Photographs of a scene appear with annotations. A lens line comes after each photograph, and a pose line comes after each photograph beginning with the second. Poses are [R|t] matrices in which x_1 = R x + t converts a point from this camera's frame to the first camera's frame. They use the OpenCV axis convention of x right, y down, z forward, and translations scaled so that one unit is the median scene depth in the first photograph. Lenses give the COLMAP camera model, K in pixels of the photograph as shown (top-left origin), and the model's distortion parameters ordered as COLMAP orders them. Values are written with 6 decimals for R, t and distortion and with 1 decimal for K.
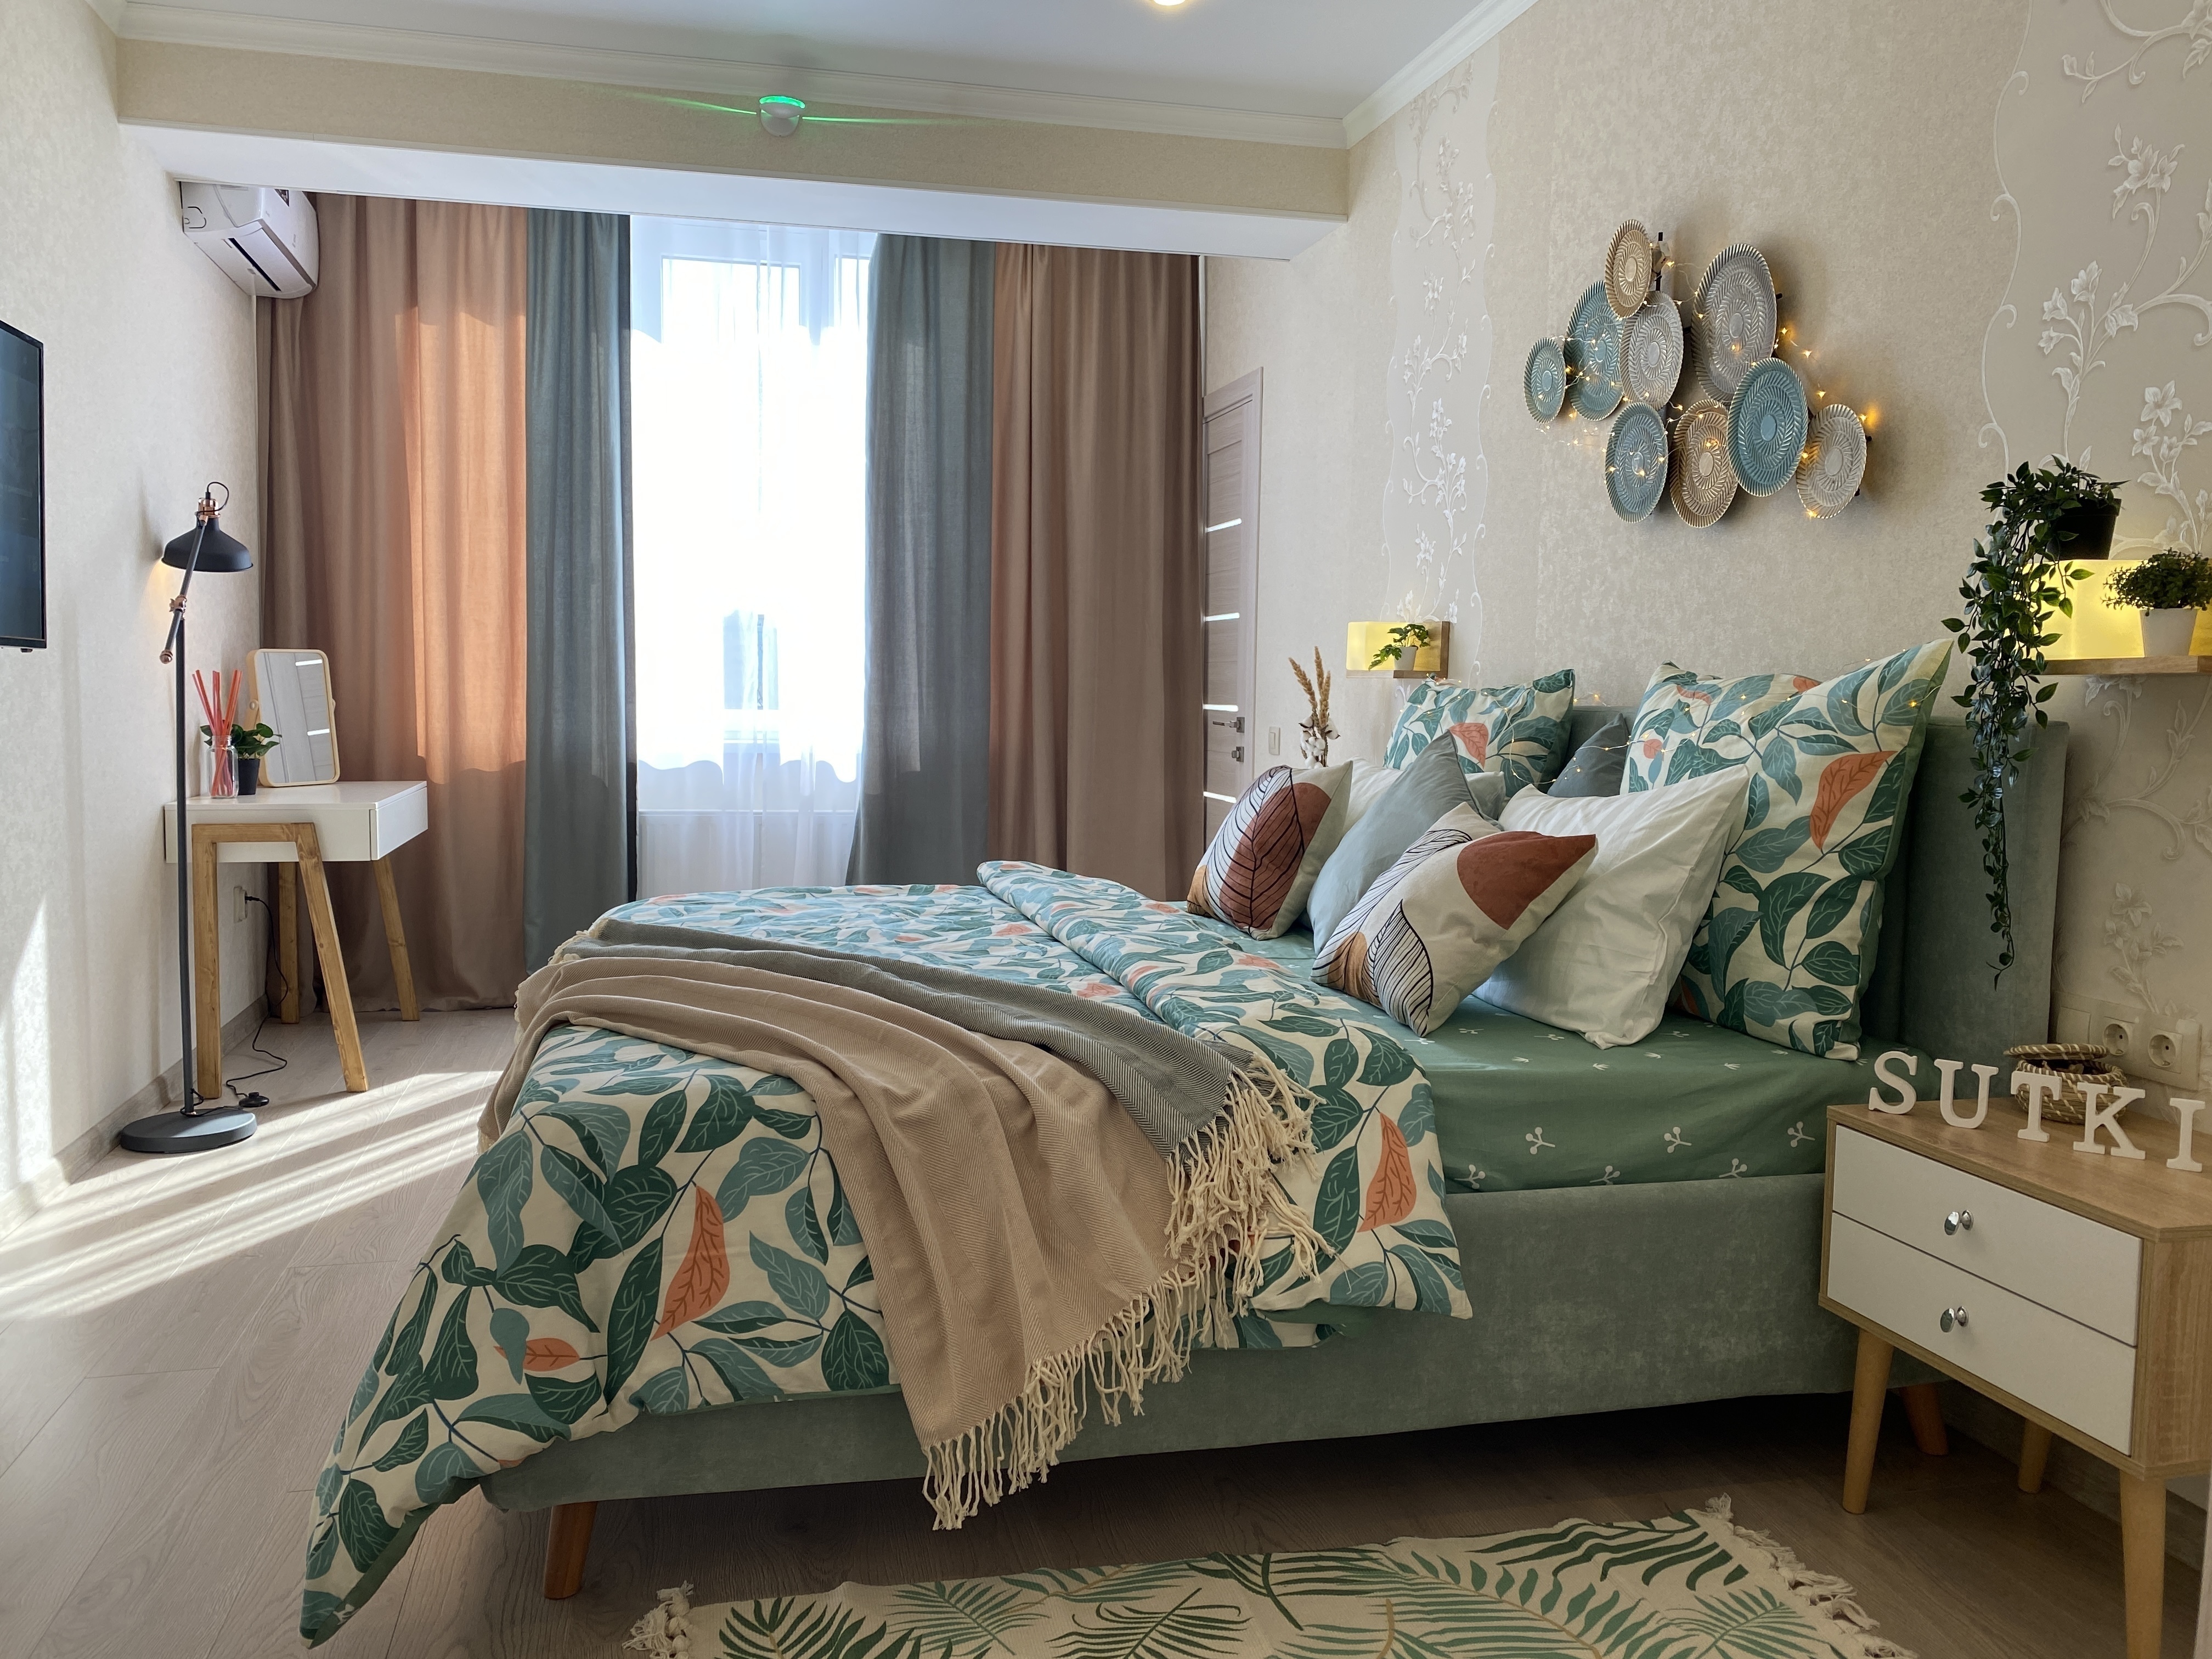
lens RADIAL K [[1696.6, 0, 1068.0], [0, 1696.6, 797.8], [0, 0, 1]] dist [0.000053, 0.006240]
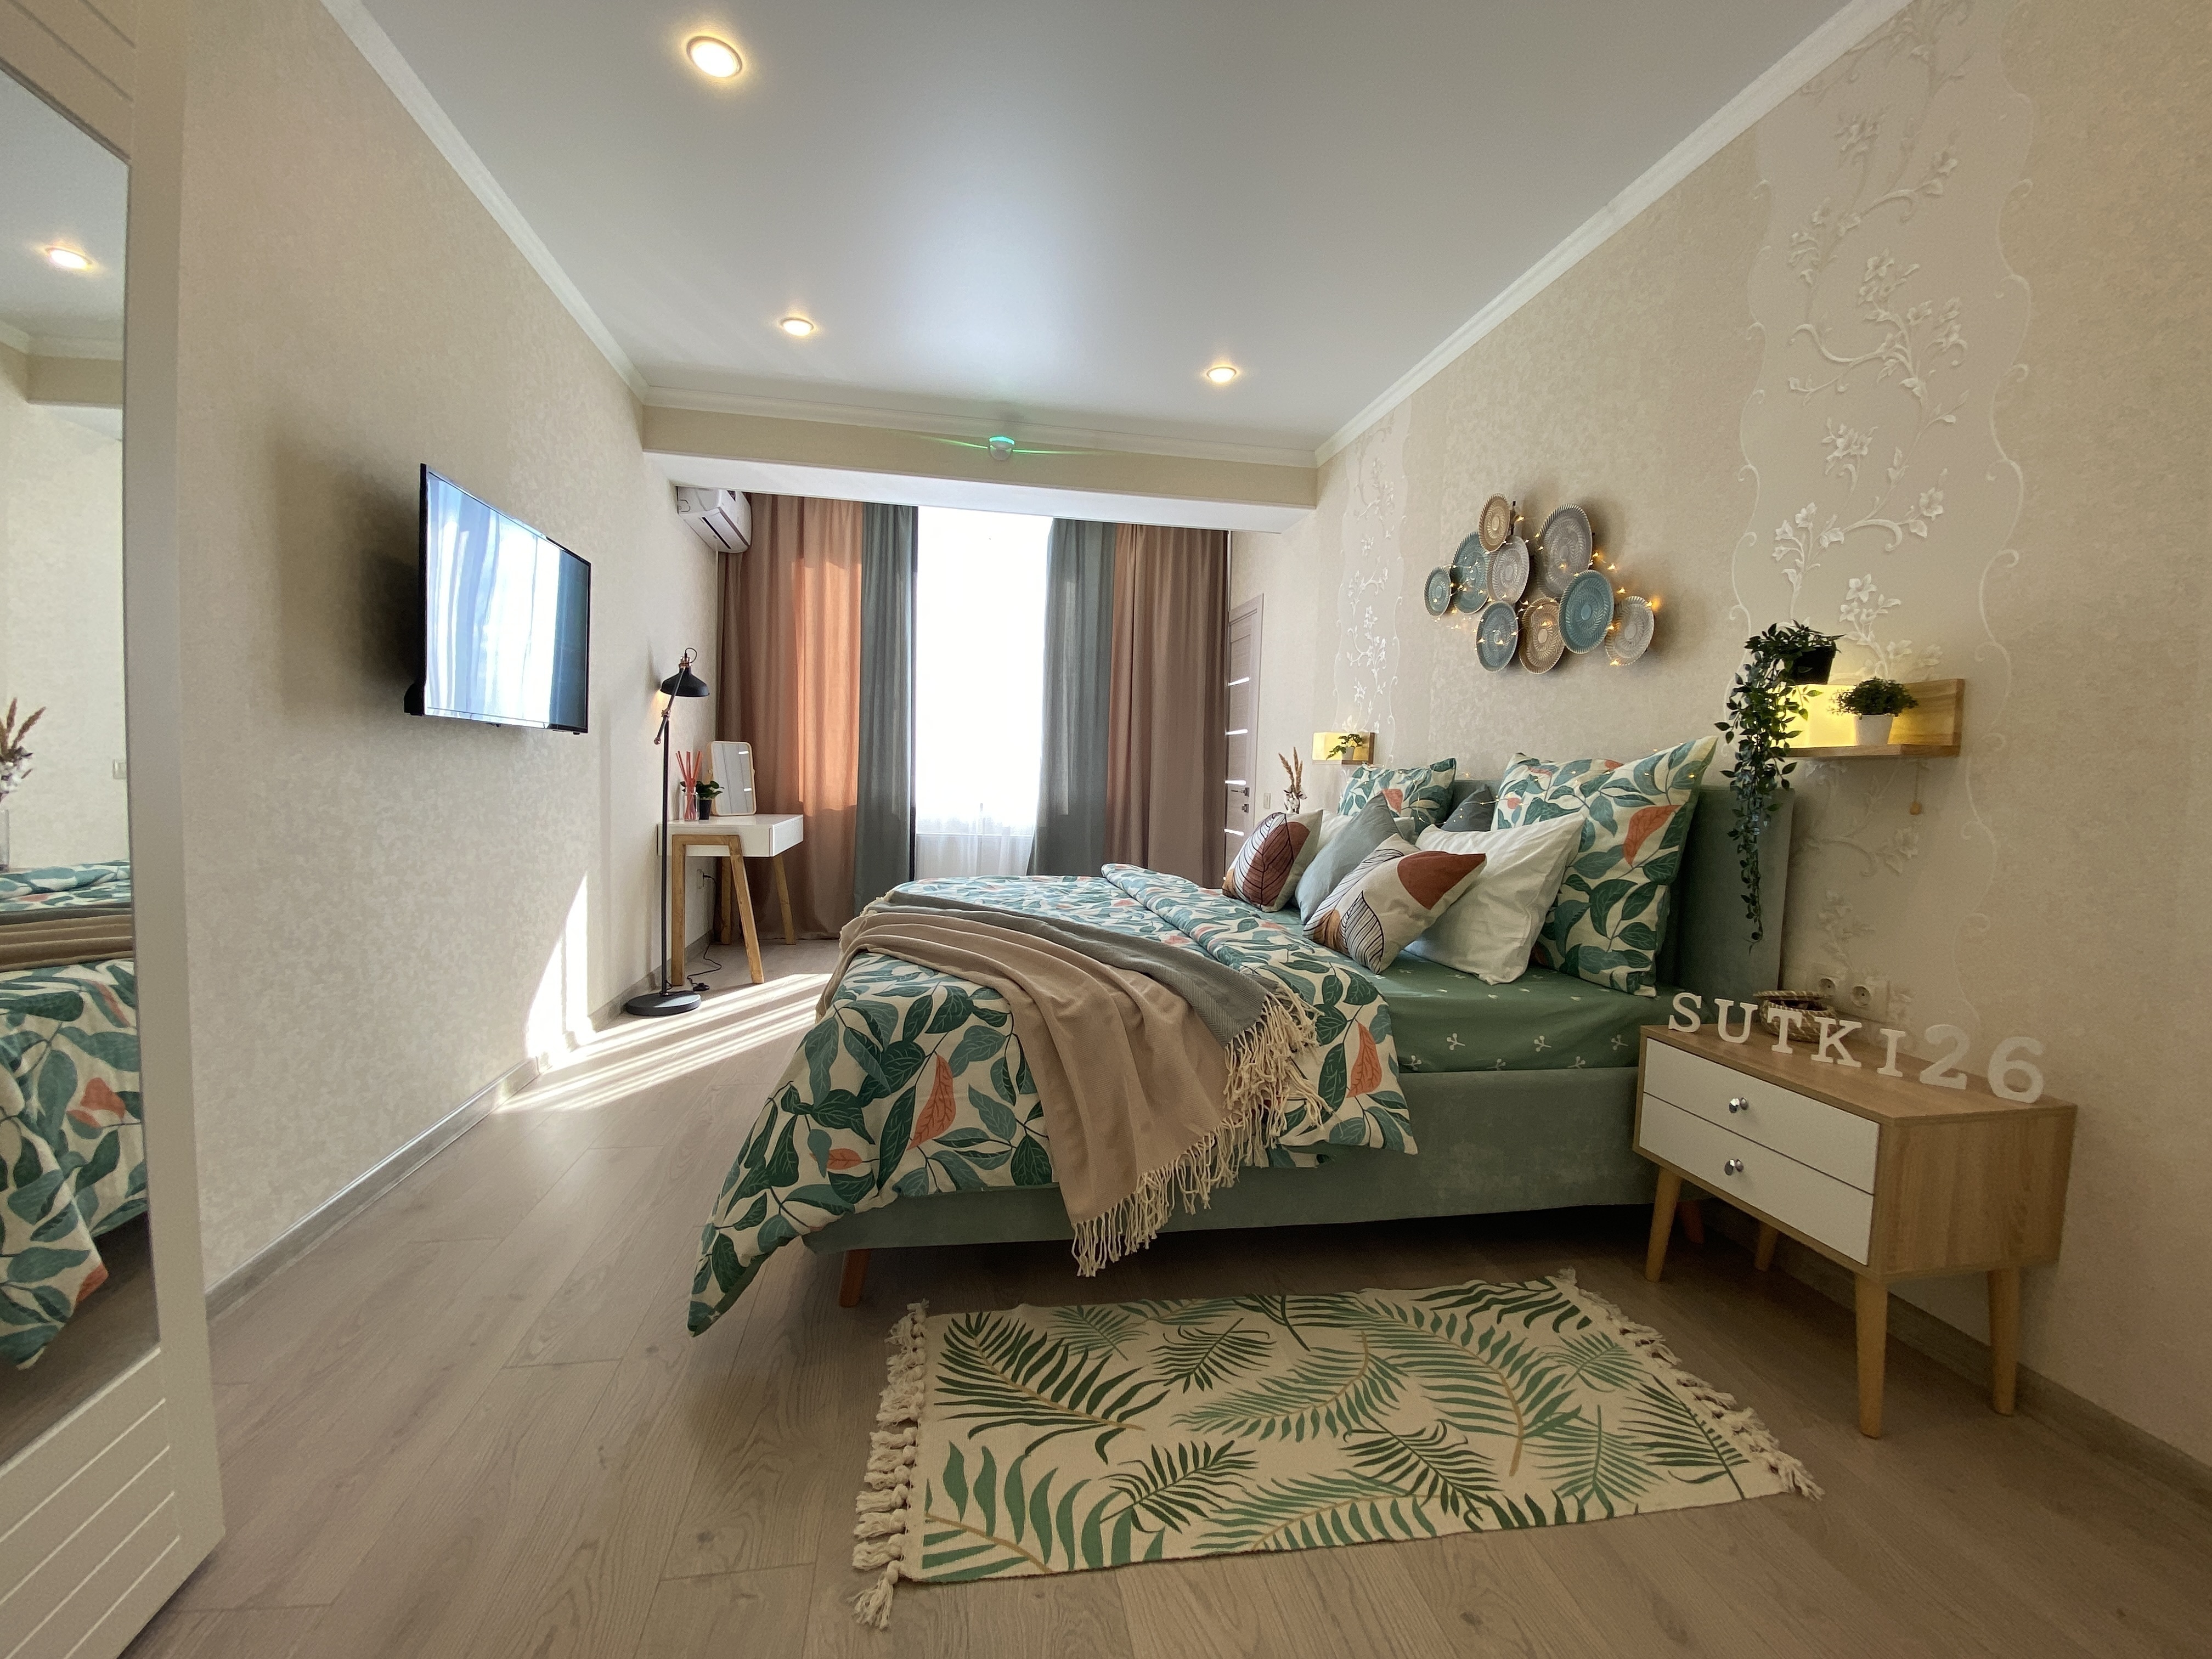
lens RADIAL K [[886.0, 0, 1099.3], [0, 886.0, 819.8], [0, 0, 1]] dist [0.003900, -0.015104]
pose [[0.998673, 0.019321, -0.047733, -0.023603], [-0.020090, 0.999675, -0.015681, 0.011030], [0.047414, 0.016619, 0.998737, 0.136912]]
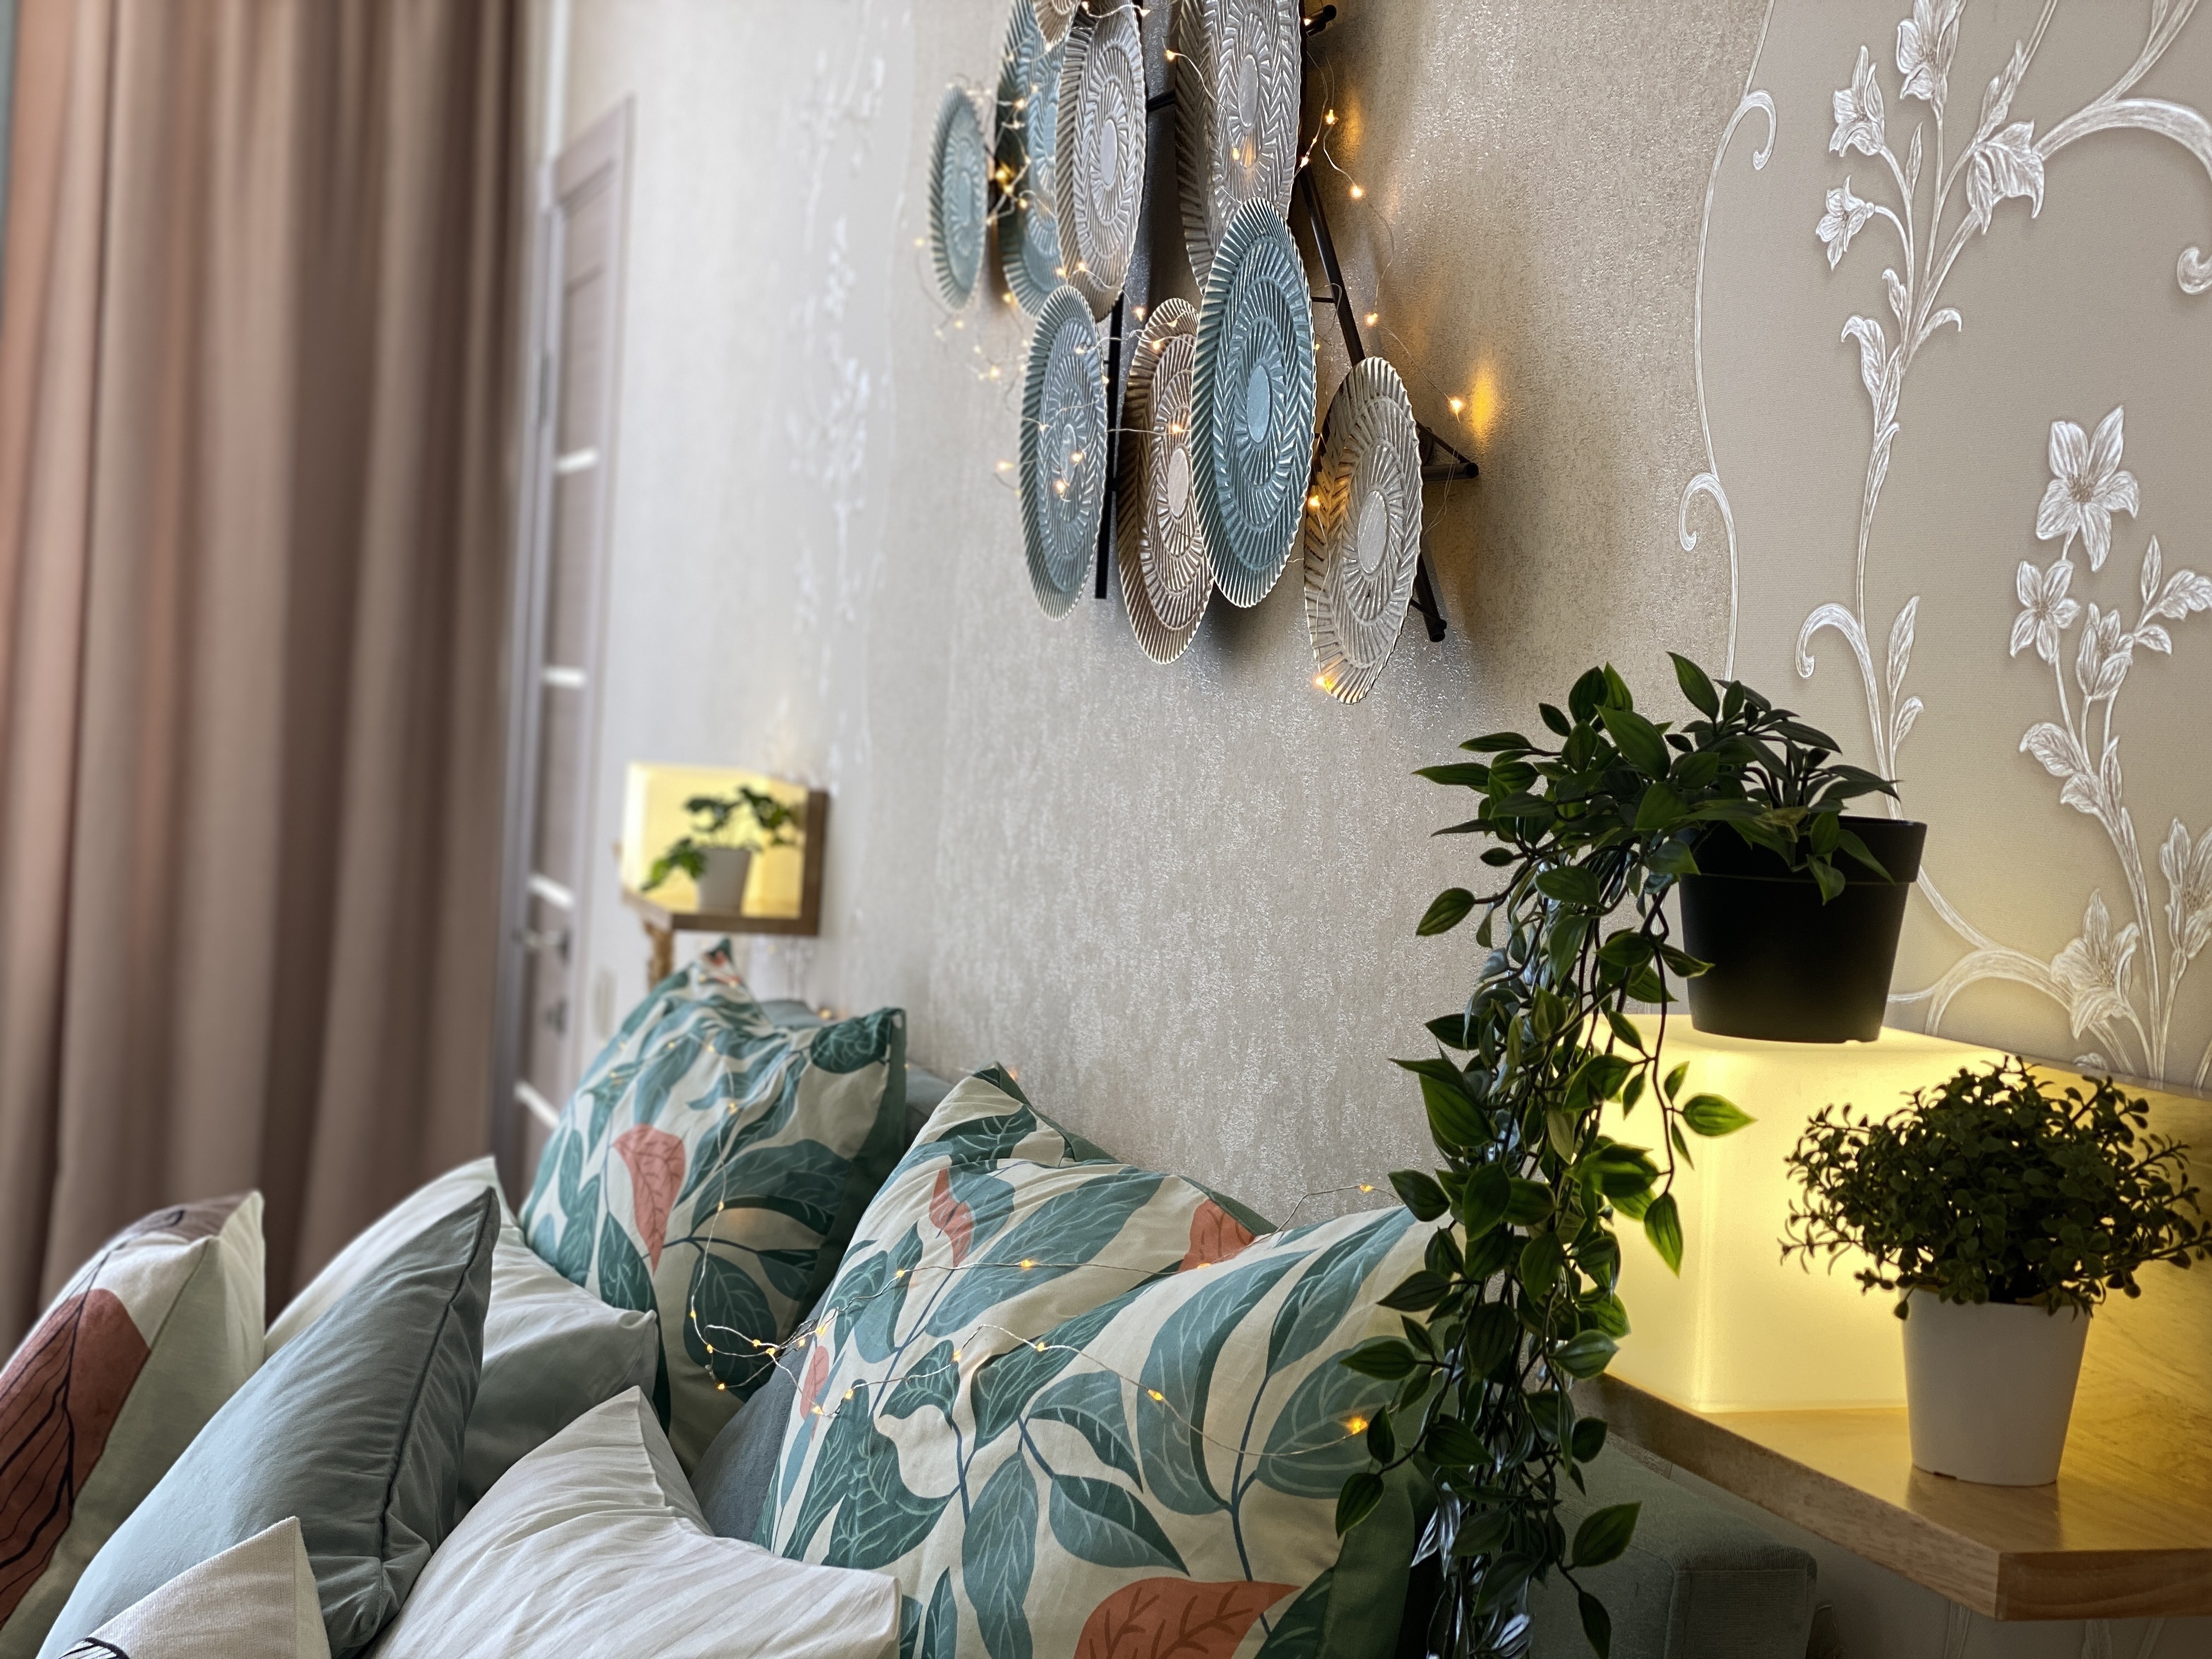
lens RADIAL K [[3337.6, 0, 1108.4], [0, 3337.6, 732.6], [0, 0, 1]] dist [0.125652, 0.030401]
pose [[0.995200, 0.053728, 0.081796, 0.409443], [-0.049297, 0.997254, -0.055265, -0.142205], [-0.084541, 0.050968, 0.995116, 0.431966]]
